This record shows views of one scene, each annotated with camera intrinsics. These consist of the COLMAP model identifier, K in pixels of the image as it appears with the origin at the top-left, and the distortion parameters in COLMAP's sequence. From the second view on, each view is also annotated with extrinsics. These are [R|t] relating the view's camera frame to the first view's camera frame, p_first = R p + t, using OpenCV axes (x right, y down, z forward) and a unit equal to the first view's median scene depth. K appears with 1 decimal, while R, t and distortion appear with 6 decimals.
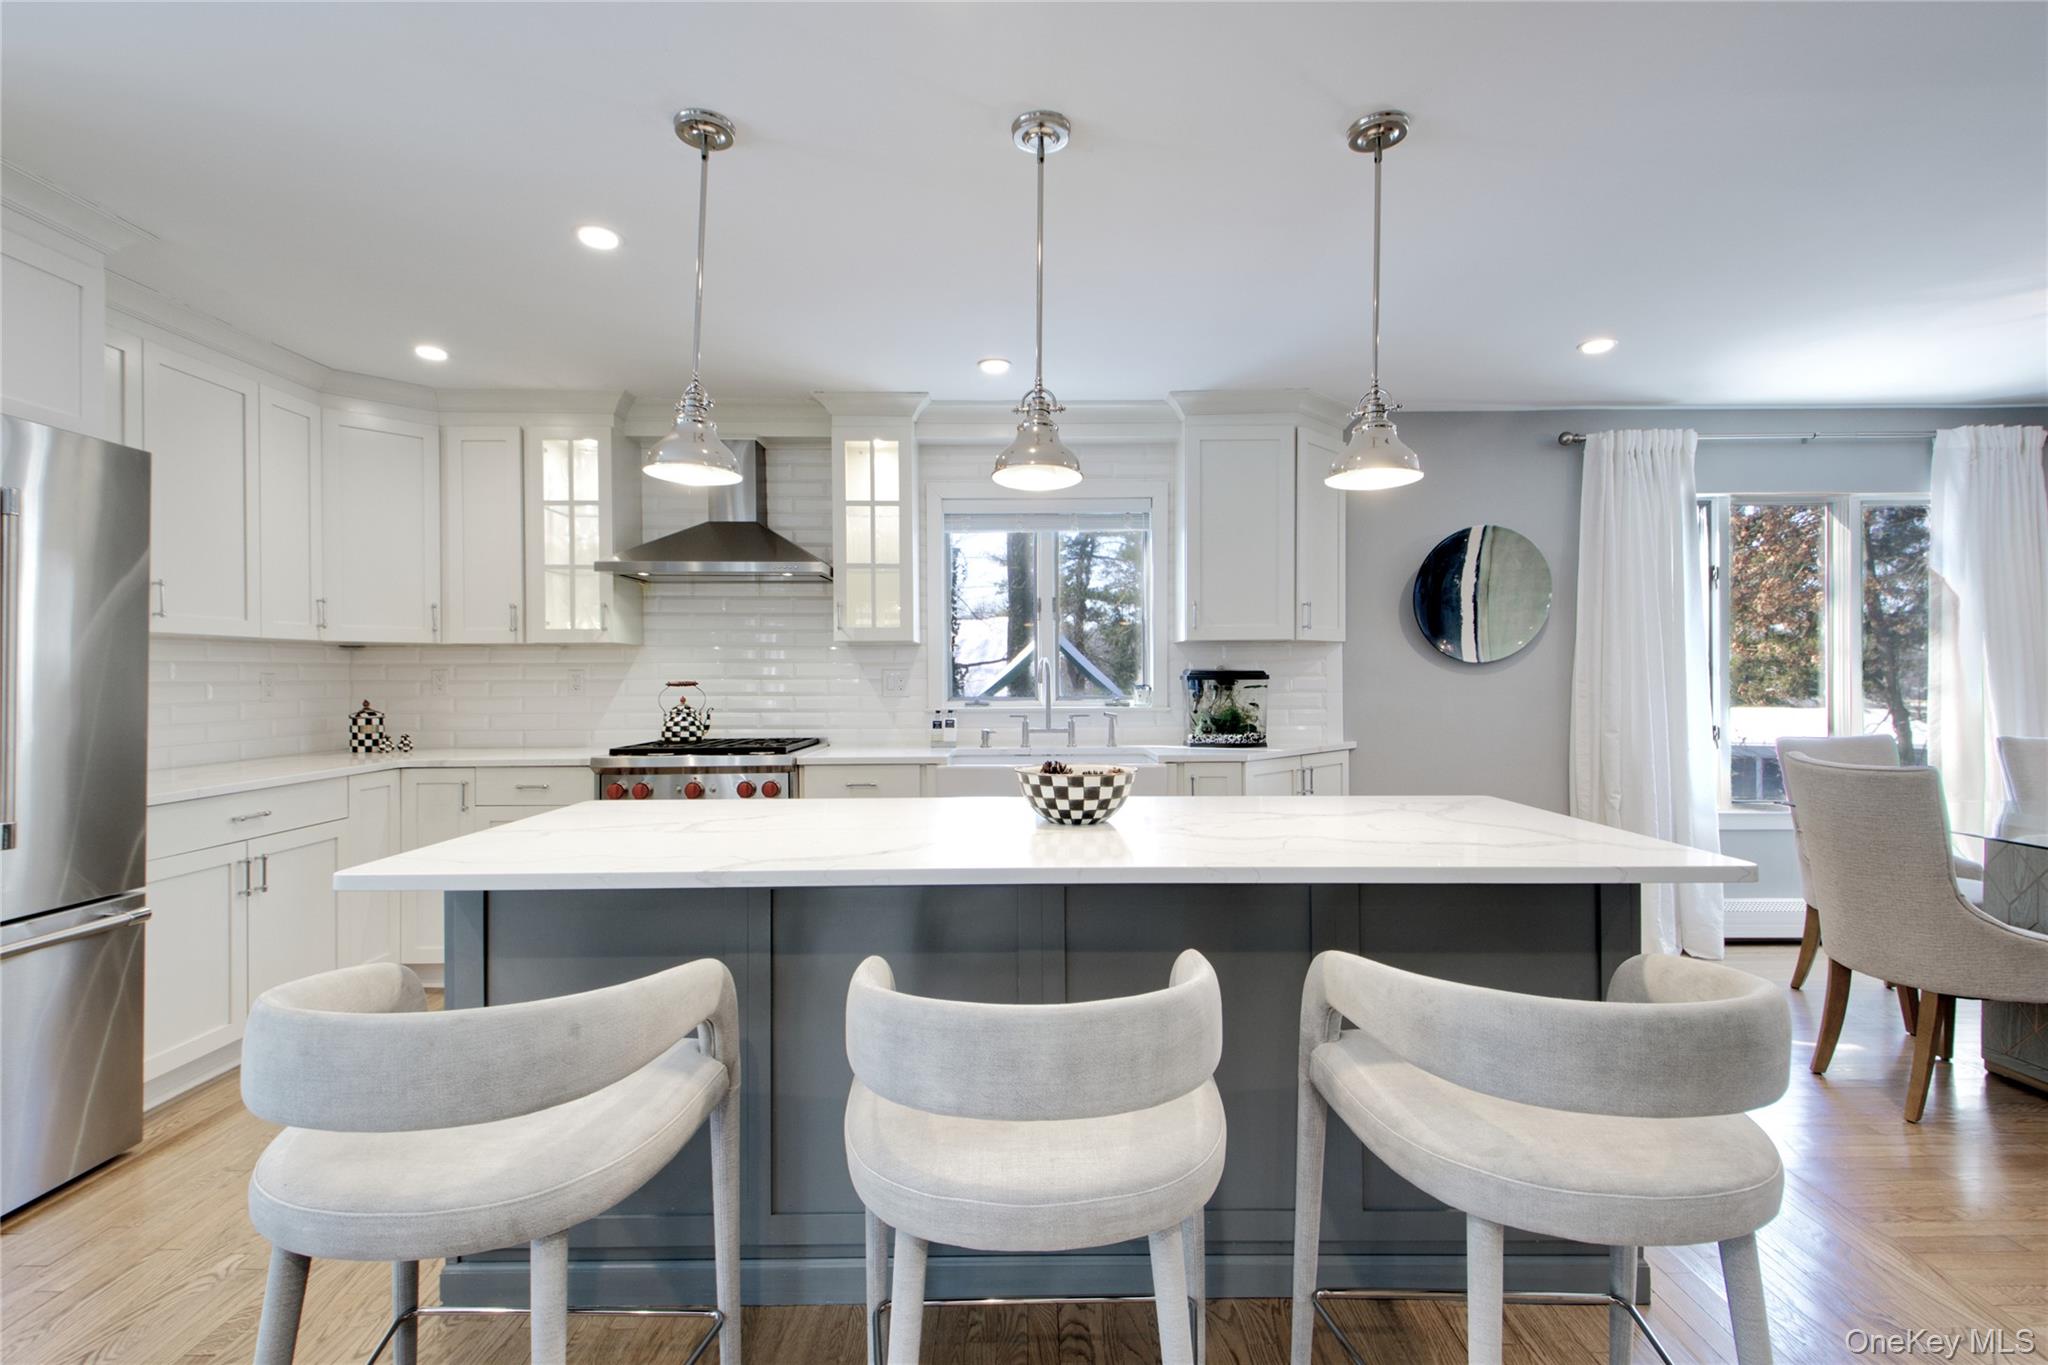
lens RADIAL K [[910.8, 0, 1030.8], [0, 910.8, 677.5], [0, 0, 1]] dist [0.022777, 0.000085]
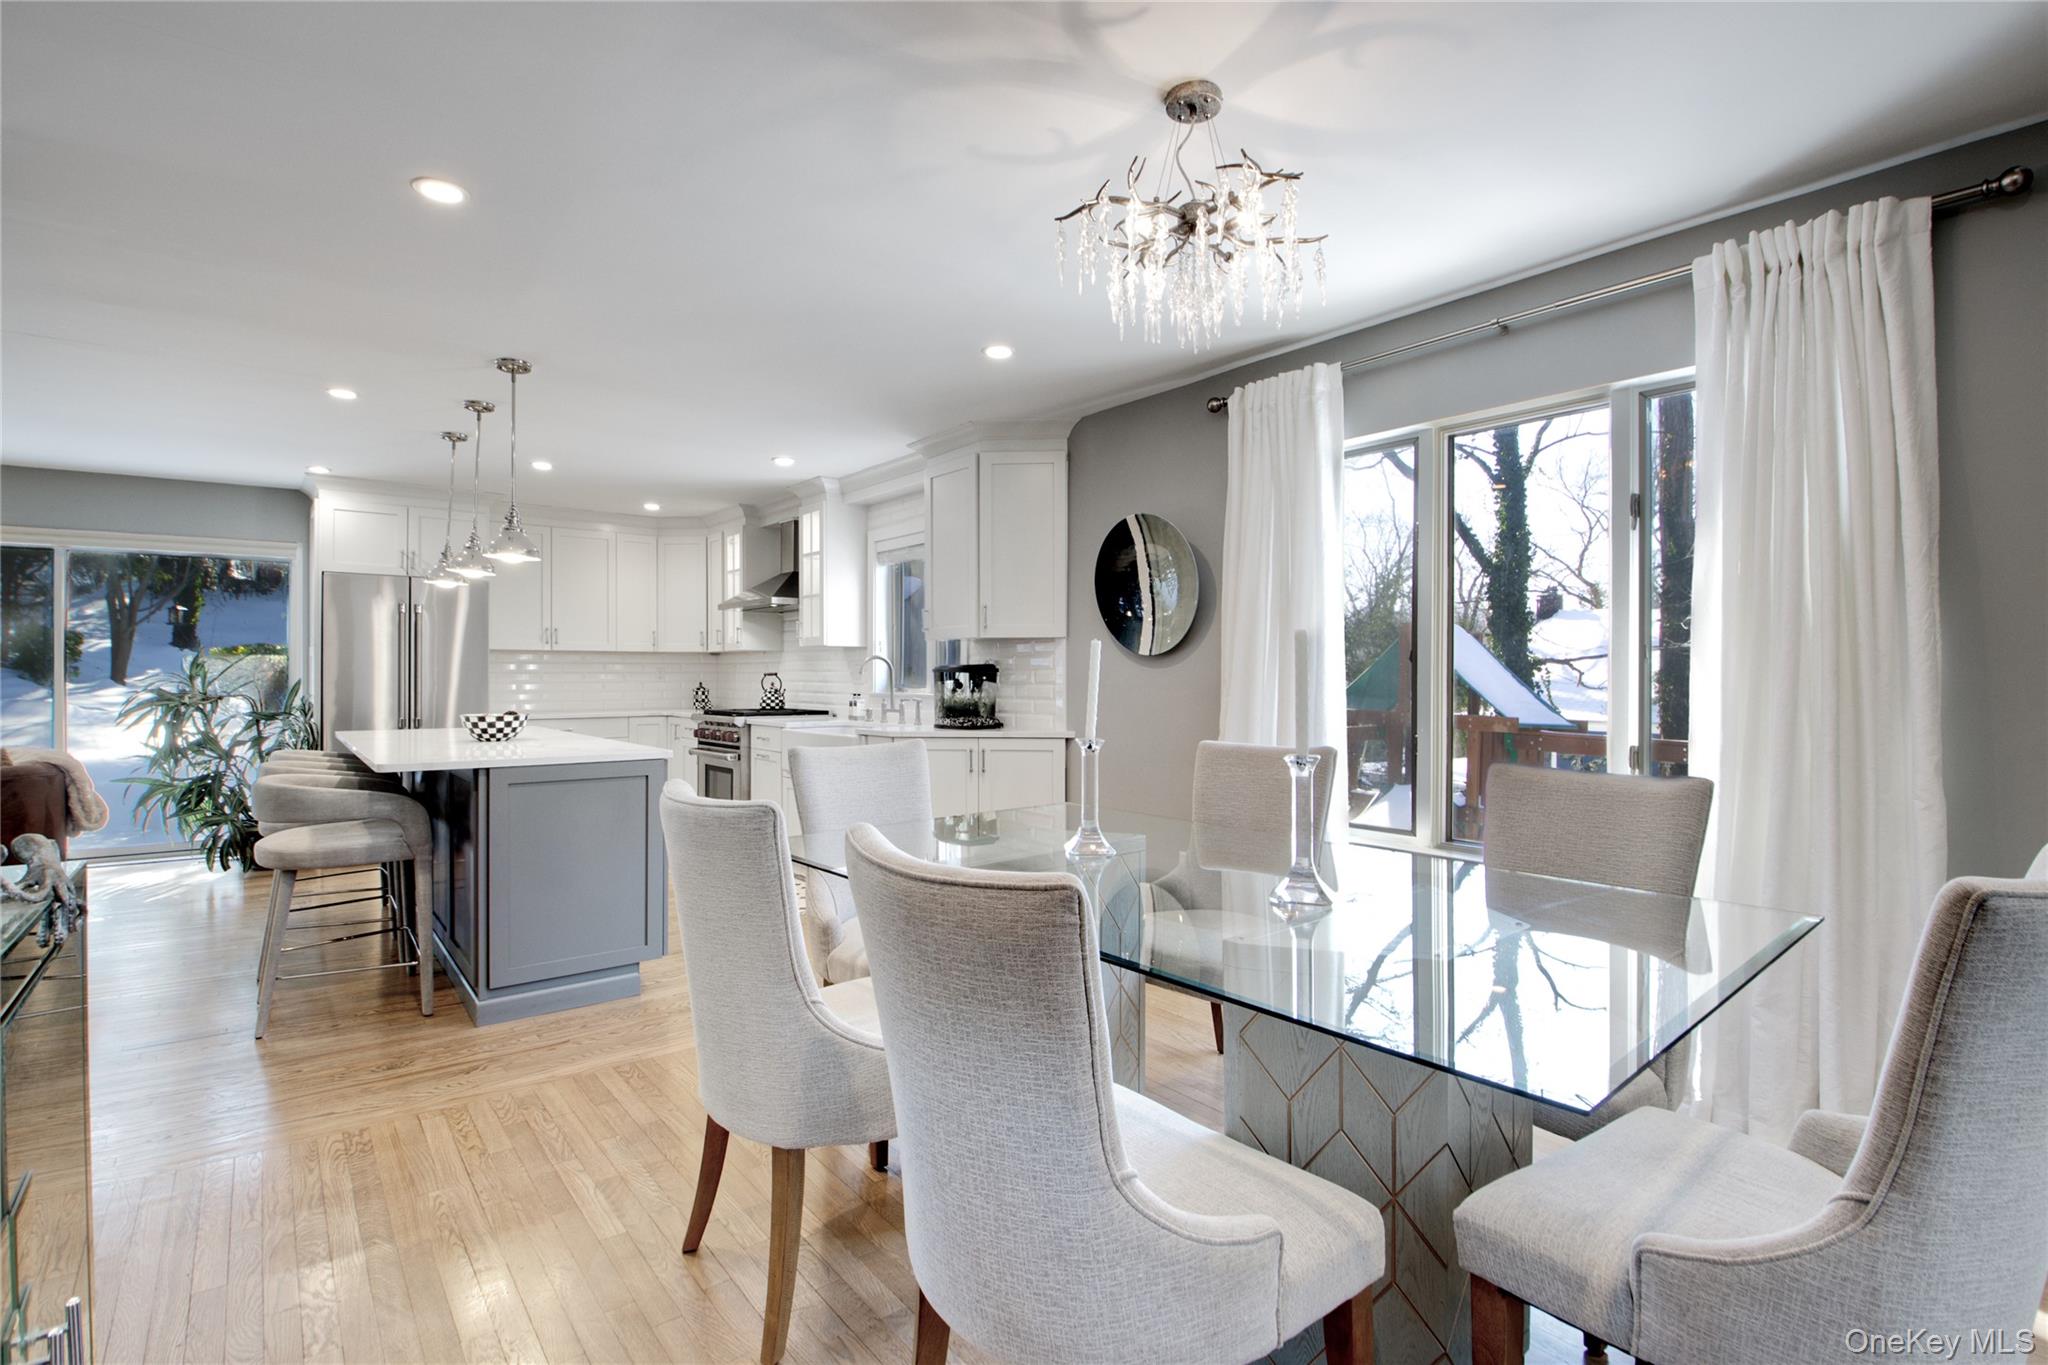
lens RADIAL K [[945.2, 0, 1022.9], [0, 945.2, 685.9], [0, 0, 1]] dist [0.019225, -0.000155]
pose [[0.626667, 0.012320, -0.779190, 1.222137], [-0.007641, 0.999924, 0.009664, 0.007278], [0.779250, -0.000102, 0.626714, 0.288323]]
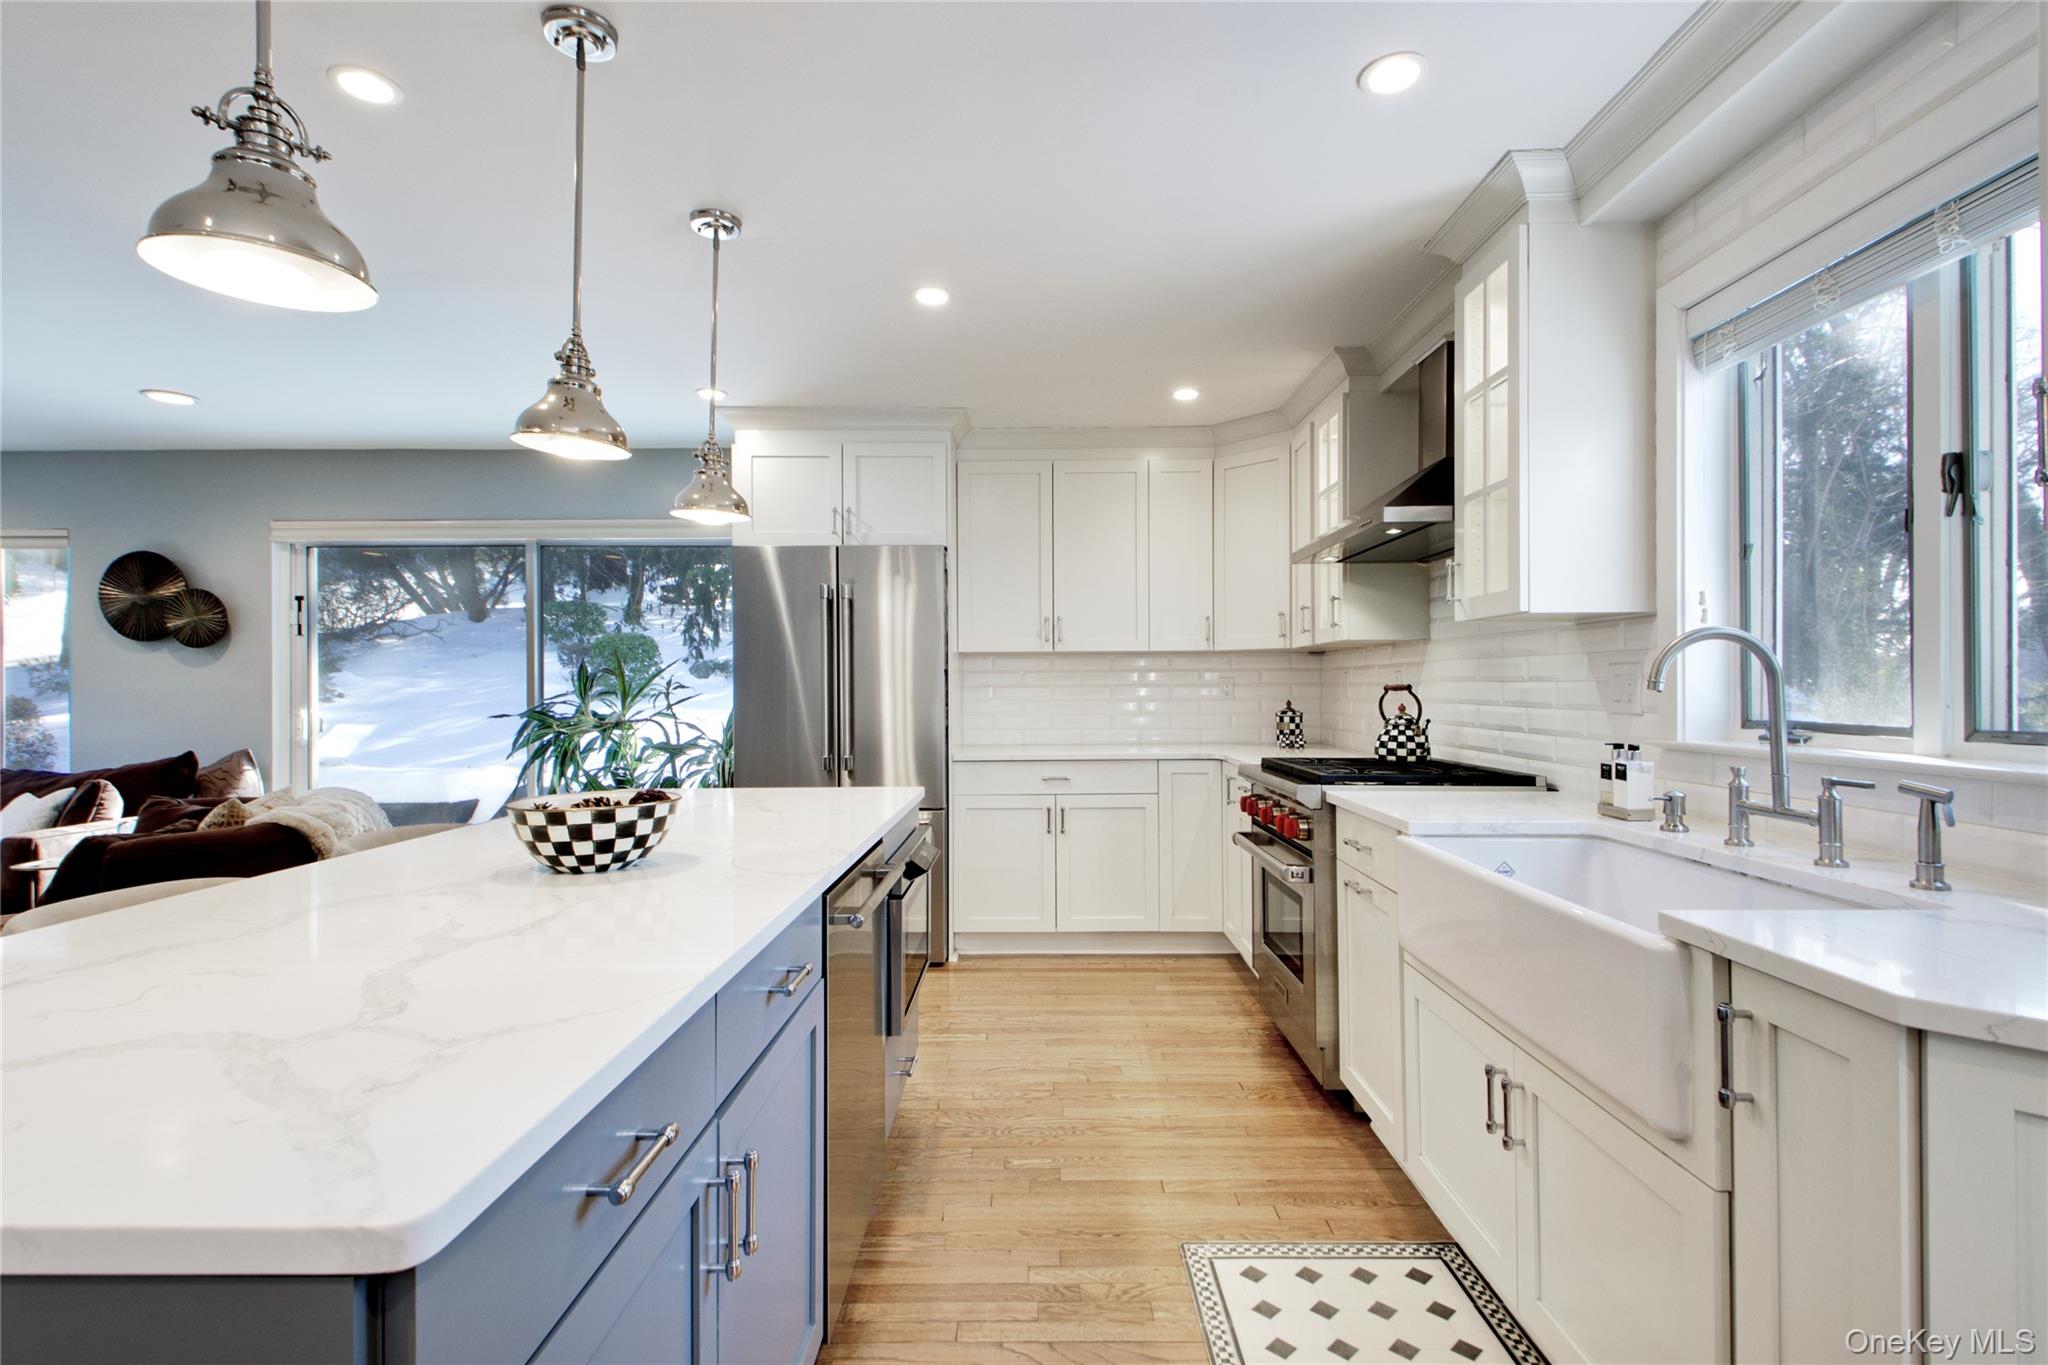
lens RADIAL K [[945.2, 0, 1022.9], [0, 945.2, 685.9], [0, 0, 1]] dist [0.019225, -0.000155]
pose [[-0.013471, 0.004163, -0.999901, 0.436830], [0.003216, 0.999986, 0.004120, 0.000822], [0.999904, -0.003161, -0.013484, 0.687478]]
